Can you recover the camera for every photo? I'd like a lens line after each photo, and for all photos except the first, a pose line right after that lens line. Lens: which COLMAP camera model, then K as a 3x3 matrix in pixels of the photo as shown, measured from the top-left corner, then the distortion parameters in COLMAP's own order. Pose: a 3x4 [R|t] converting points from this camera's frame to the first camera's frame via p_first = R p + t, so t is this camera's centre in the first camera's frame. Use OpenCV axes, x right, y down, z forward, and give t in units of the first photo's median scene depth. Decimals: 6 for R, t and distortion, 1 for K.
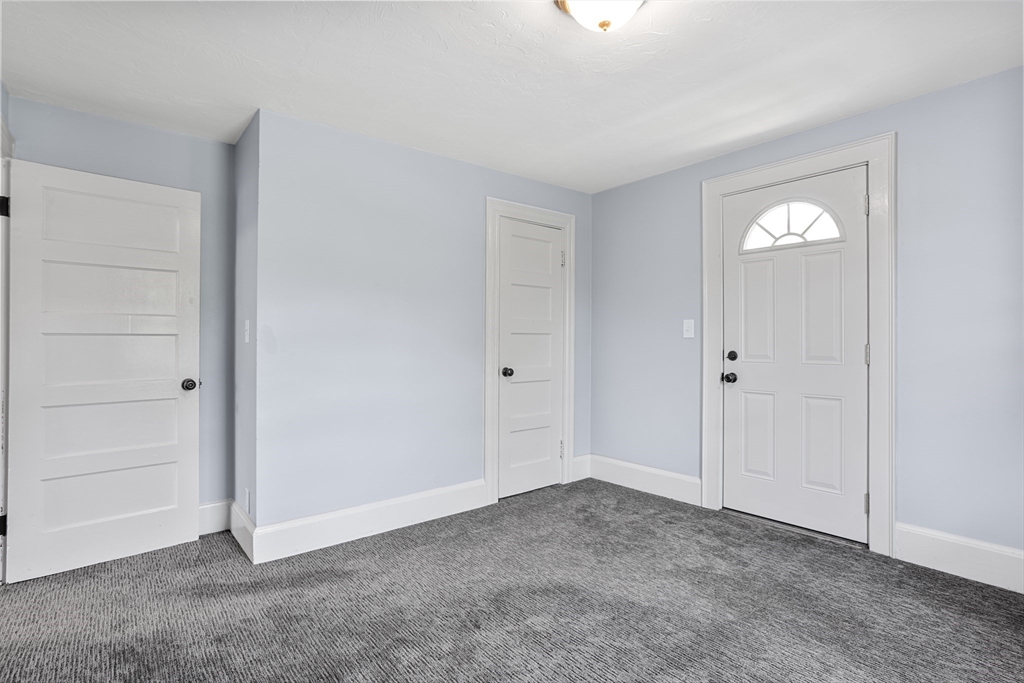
lens RADIAL K [[503.8, 0, 513.3], [0, 503.8, 334.4], [0, 0, 1]] dist [-0.046580, 0.024822]
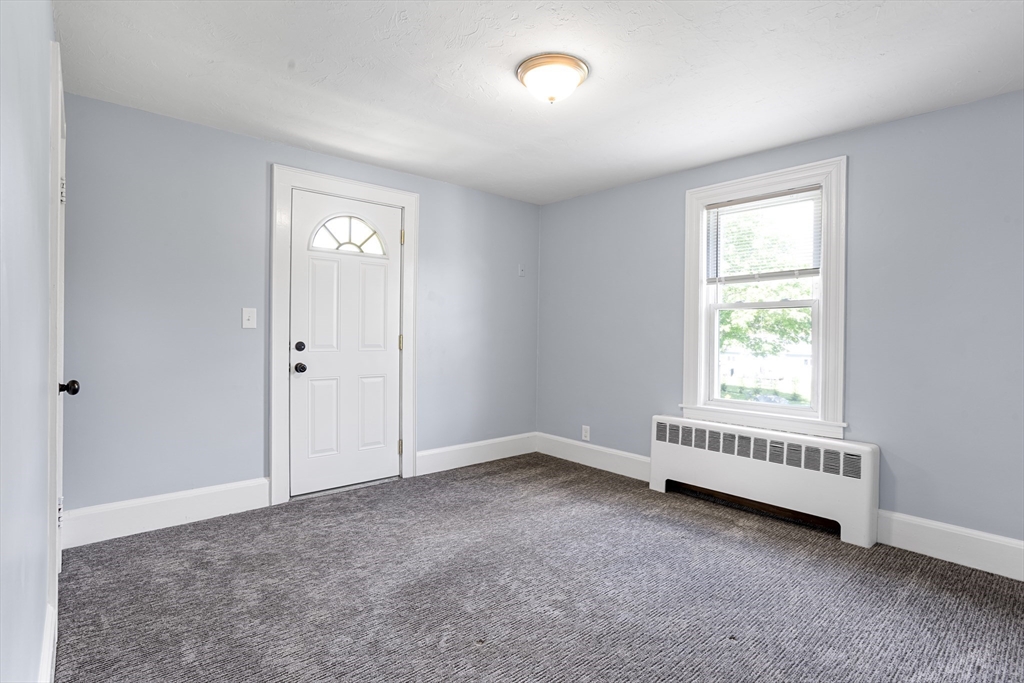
lens RADIAL K [[503.8, 0, 513.6], [0, 503.8, 330.1], [0, 0, 1]] dist [-0.046580, 0.024822]
pose [[-0.040377, 0.009134, 0.999143, -0.652037], [-0.021836, 0.999711, -0.010022, 0.010731], [-0.998946, -0.022222, -0.040166, 0.641739]]
